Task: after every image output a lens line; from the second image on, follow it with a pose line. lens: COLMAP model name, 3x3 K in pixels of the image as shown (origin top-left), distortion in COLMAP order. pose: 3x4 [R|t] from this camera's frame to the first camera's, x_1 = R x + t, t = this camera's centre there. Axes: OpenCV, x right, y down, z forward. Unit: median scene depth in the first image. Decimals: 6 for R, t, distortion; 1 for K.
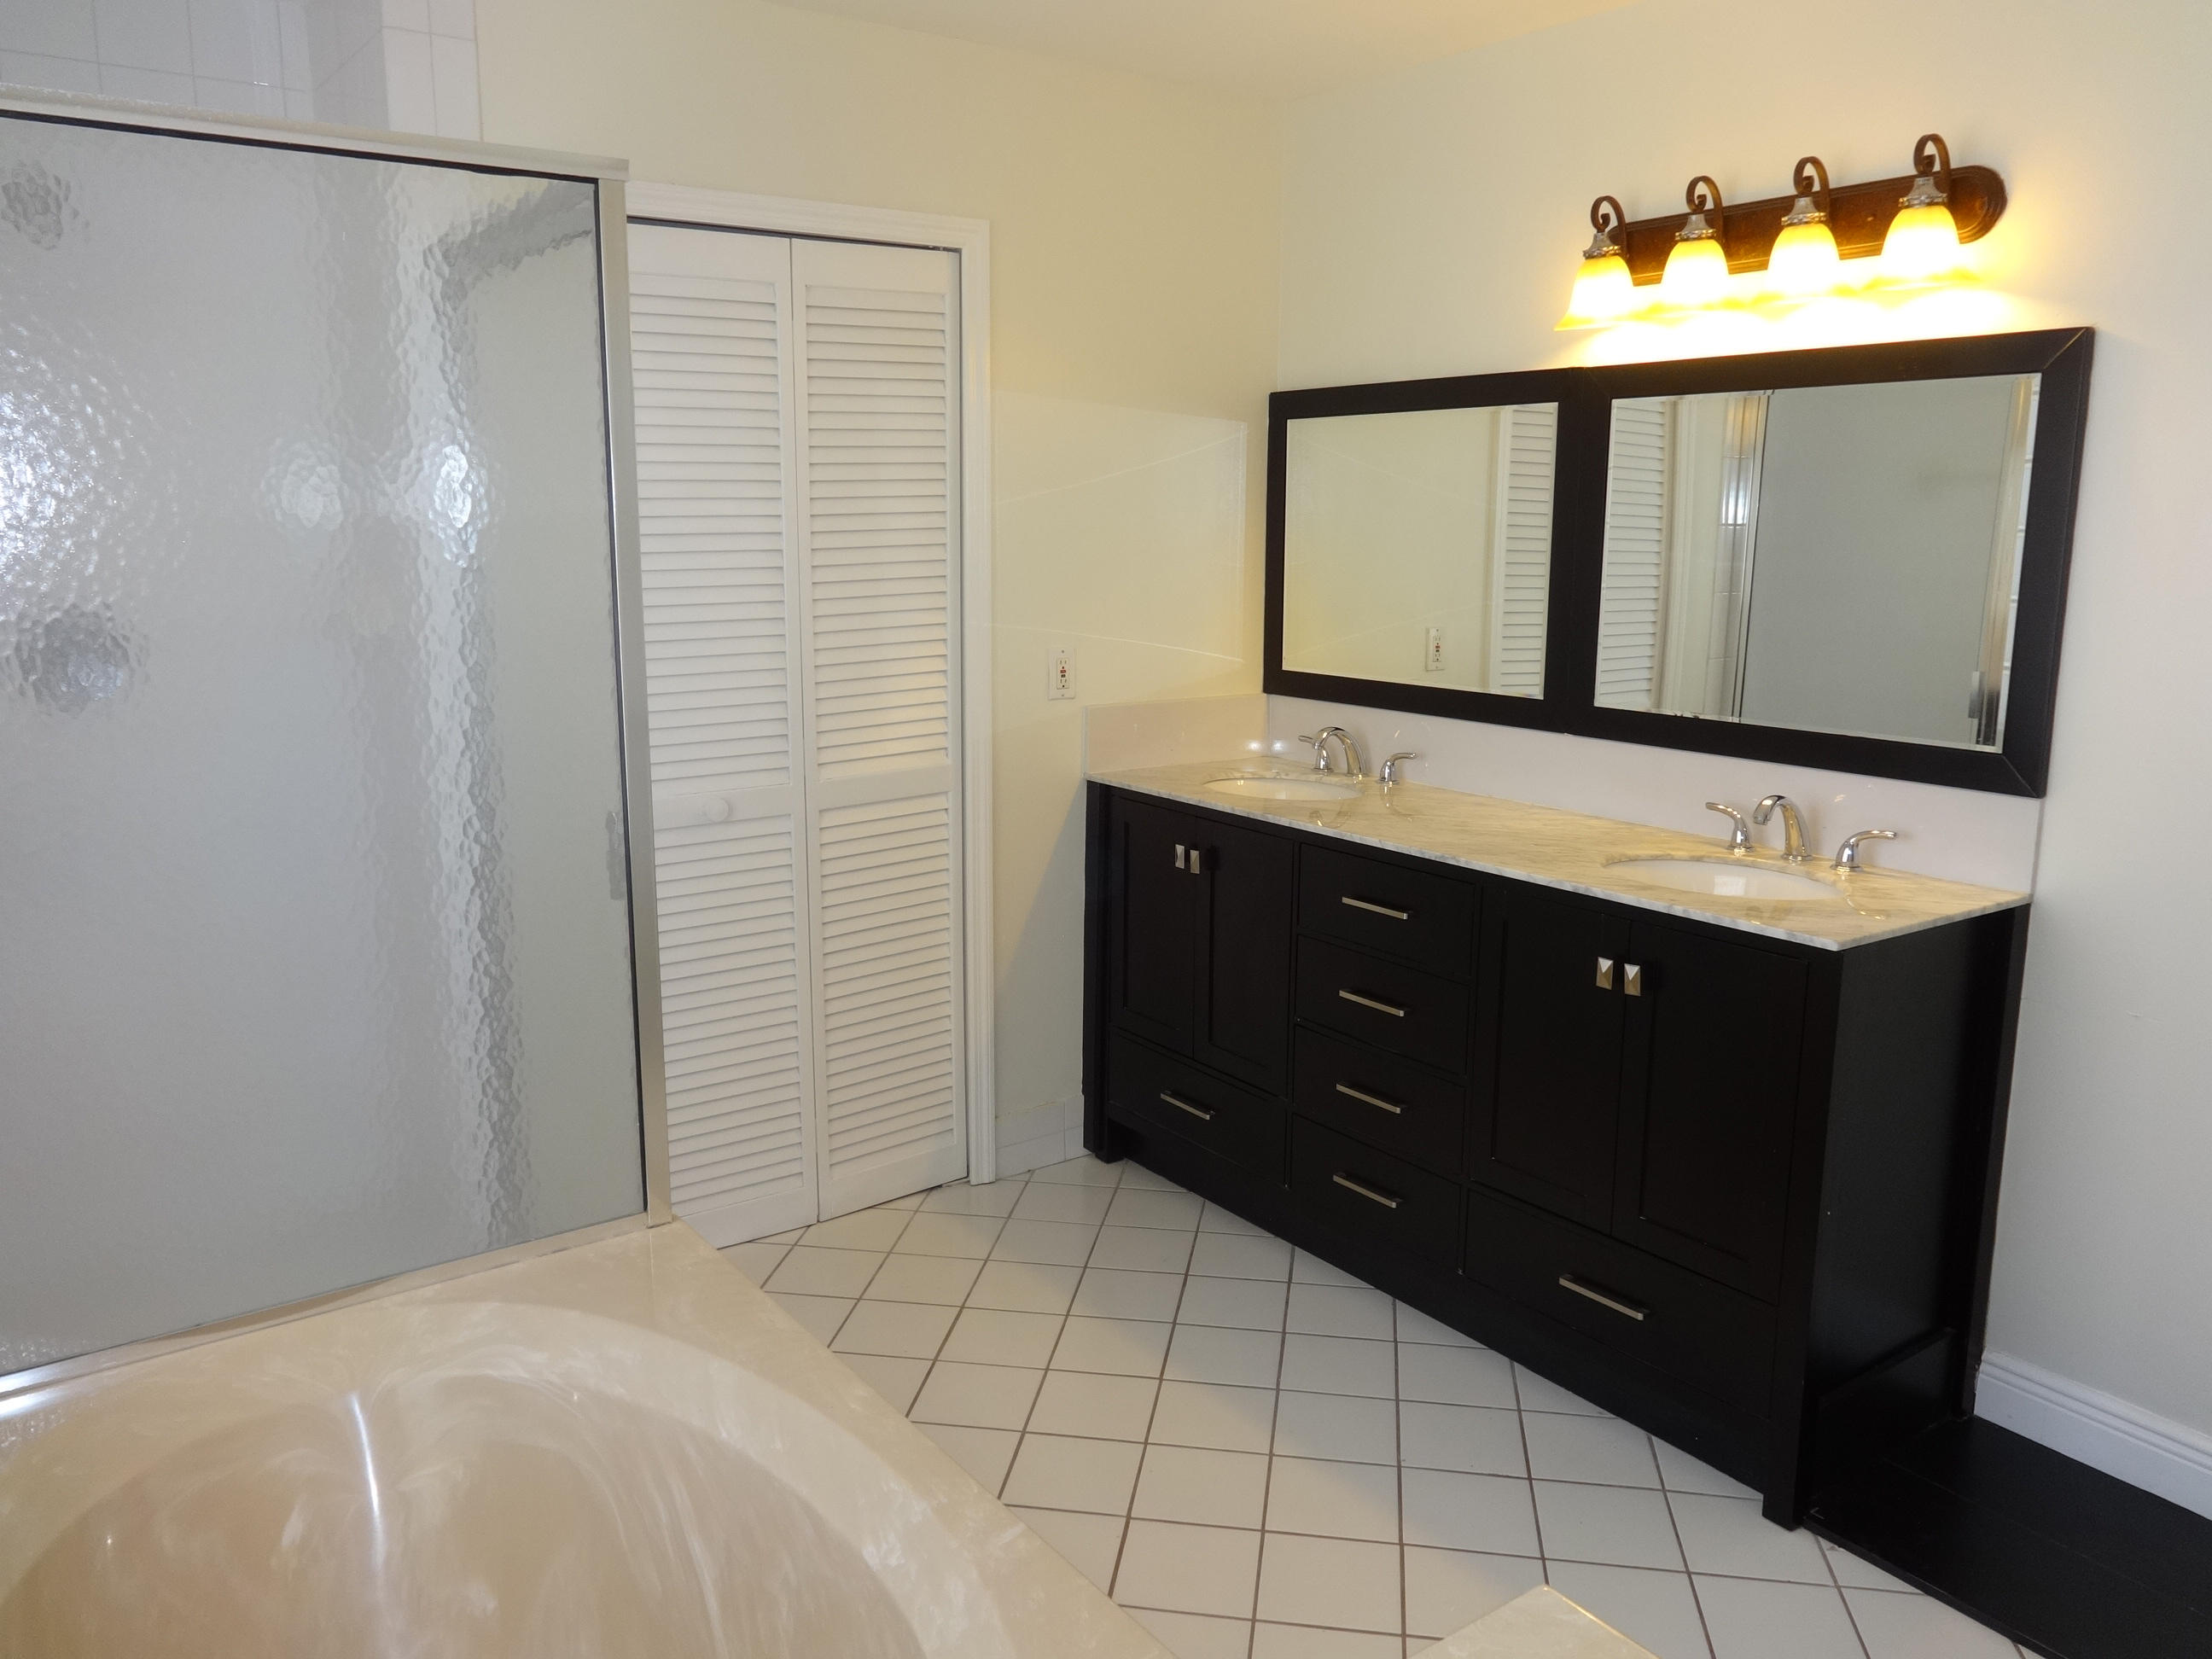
lens RADIAL K [[1658.7, 0, 1103.2], [0, 1658.7, 822.1], [0, 0, 1]] dist [-0.011465, 0.009017]
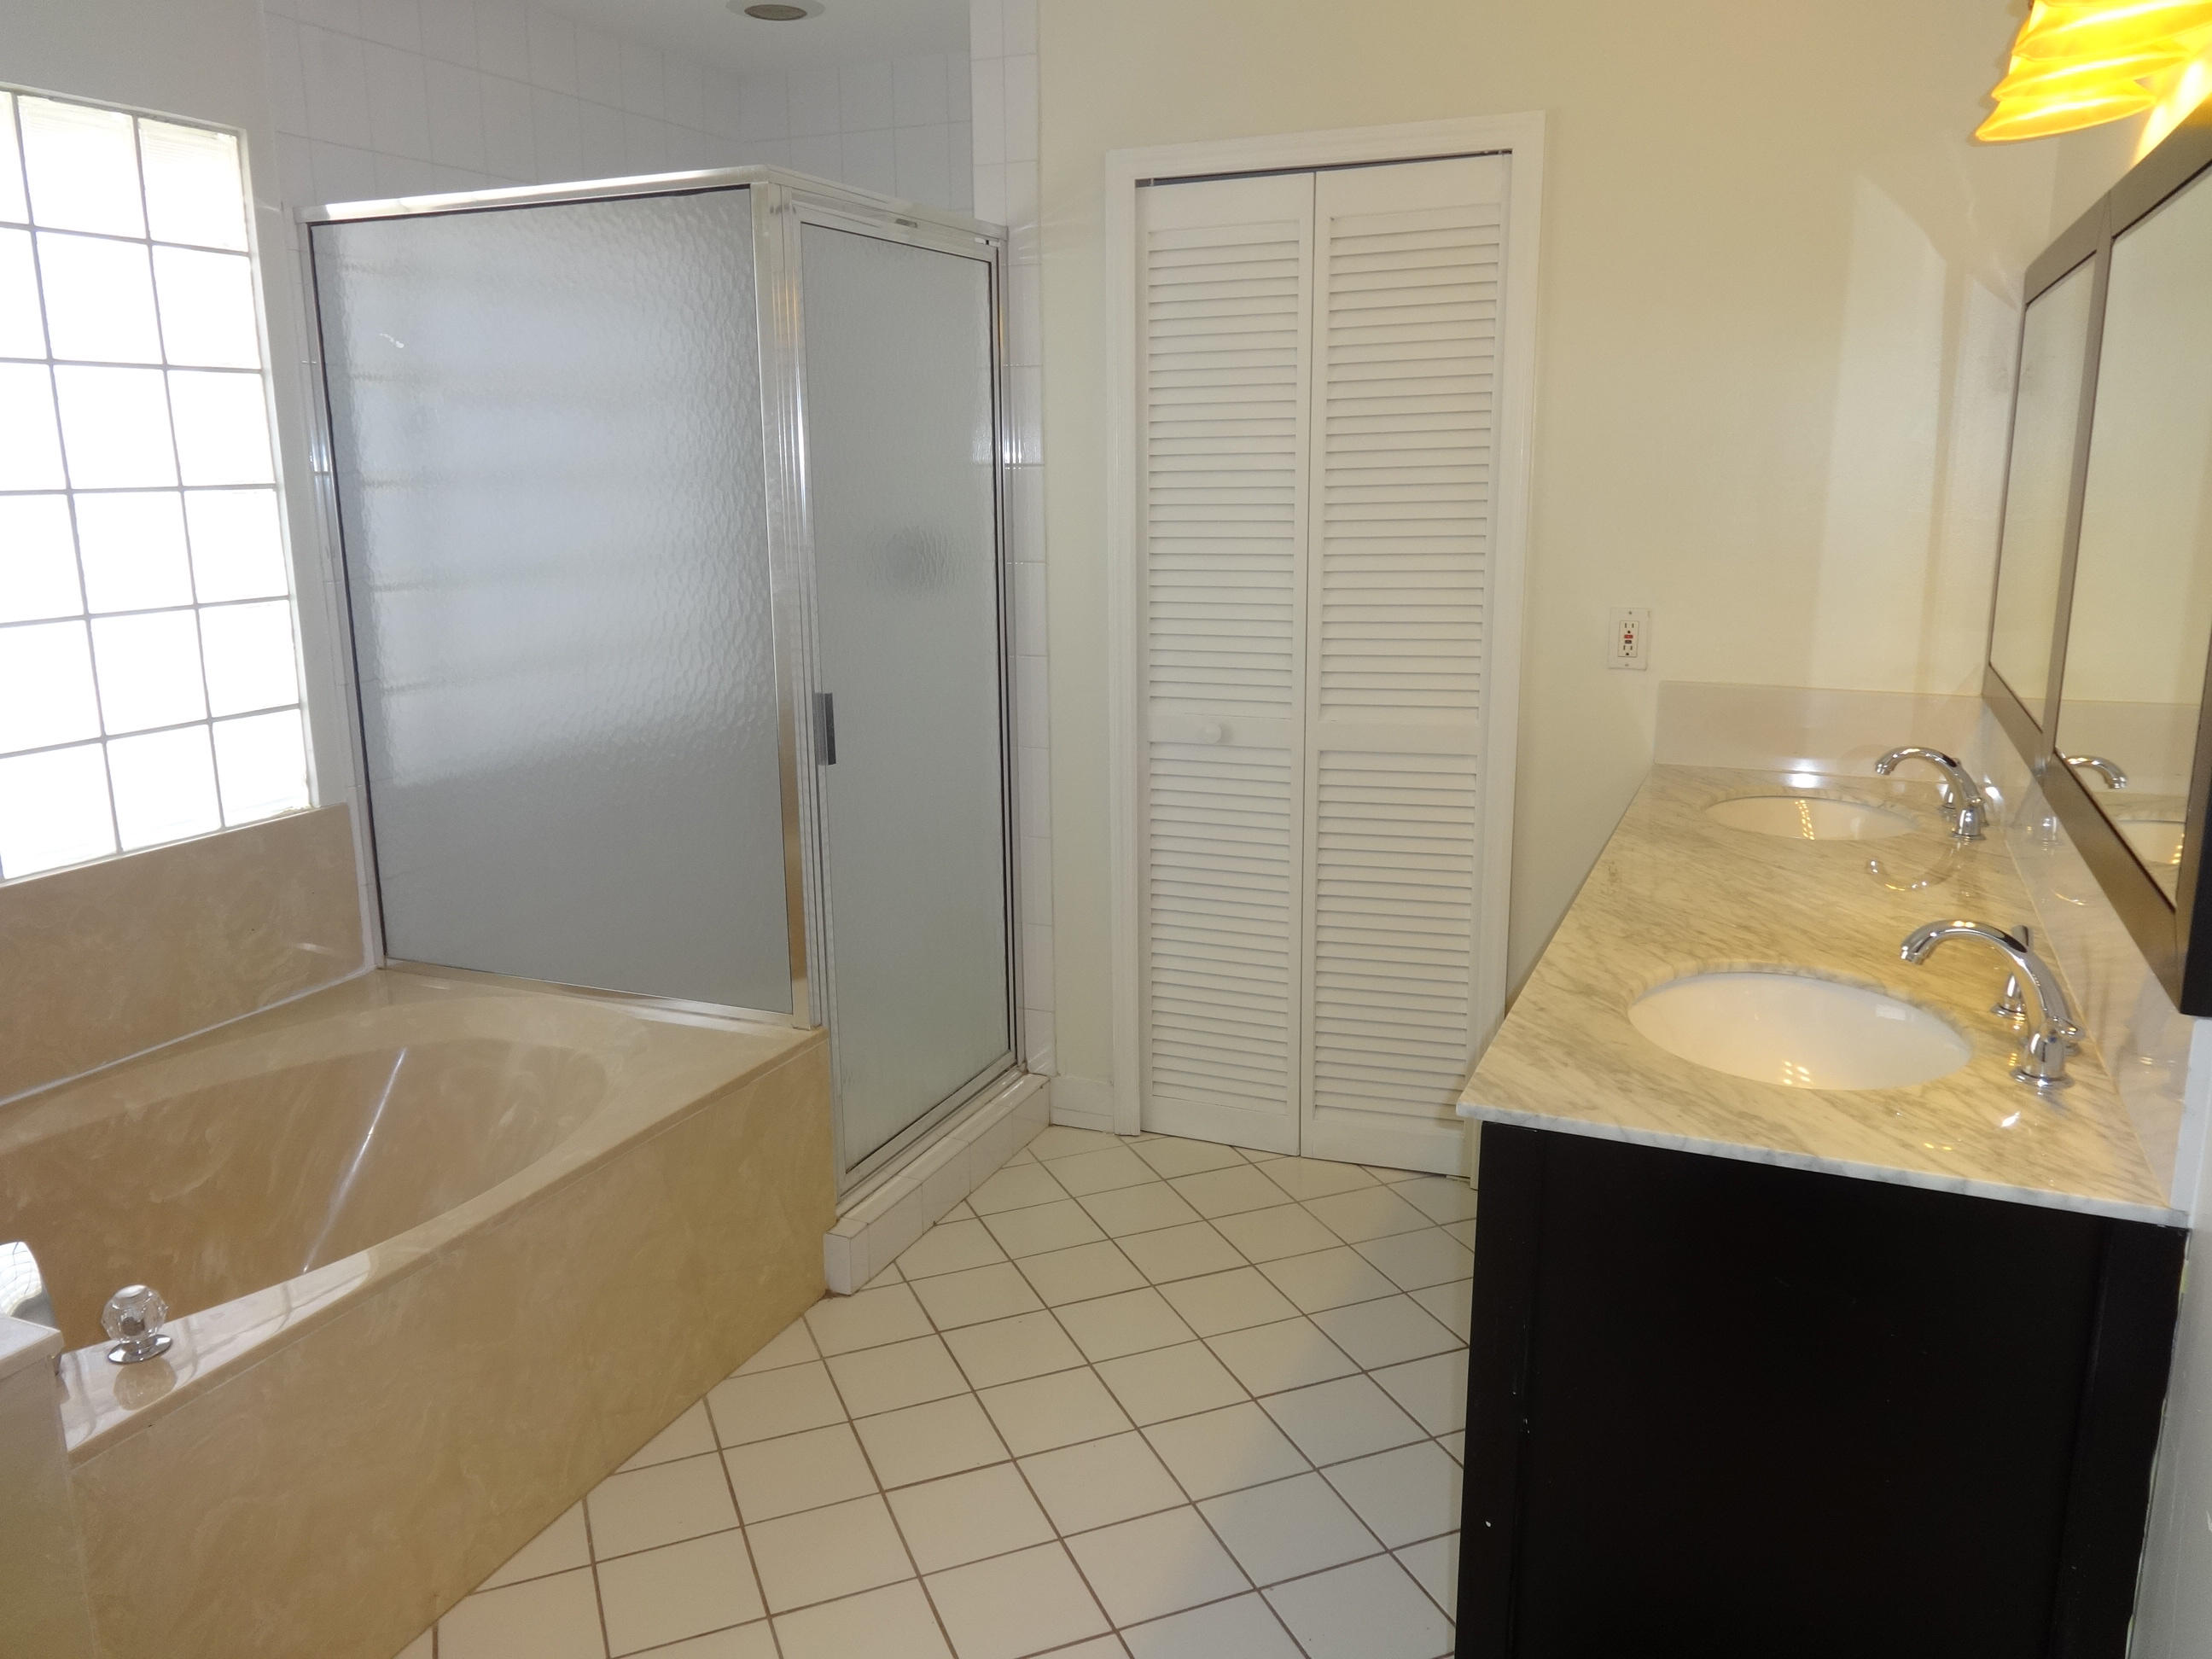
lens RADIAL K [[1658.7, 0, 1103.2], [0, 1658.7, 822.1], [0, 0, 1]] dist [-0.011465, 0.009017]
pose [[0.514784, 0.176217, -0.839014, 0.610347], [-0.147453, 0.982263, 0.115832, -0.061704], [0.844544, 0.064087, 0.531637, 0.366125]]
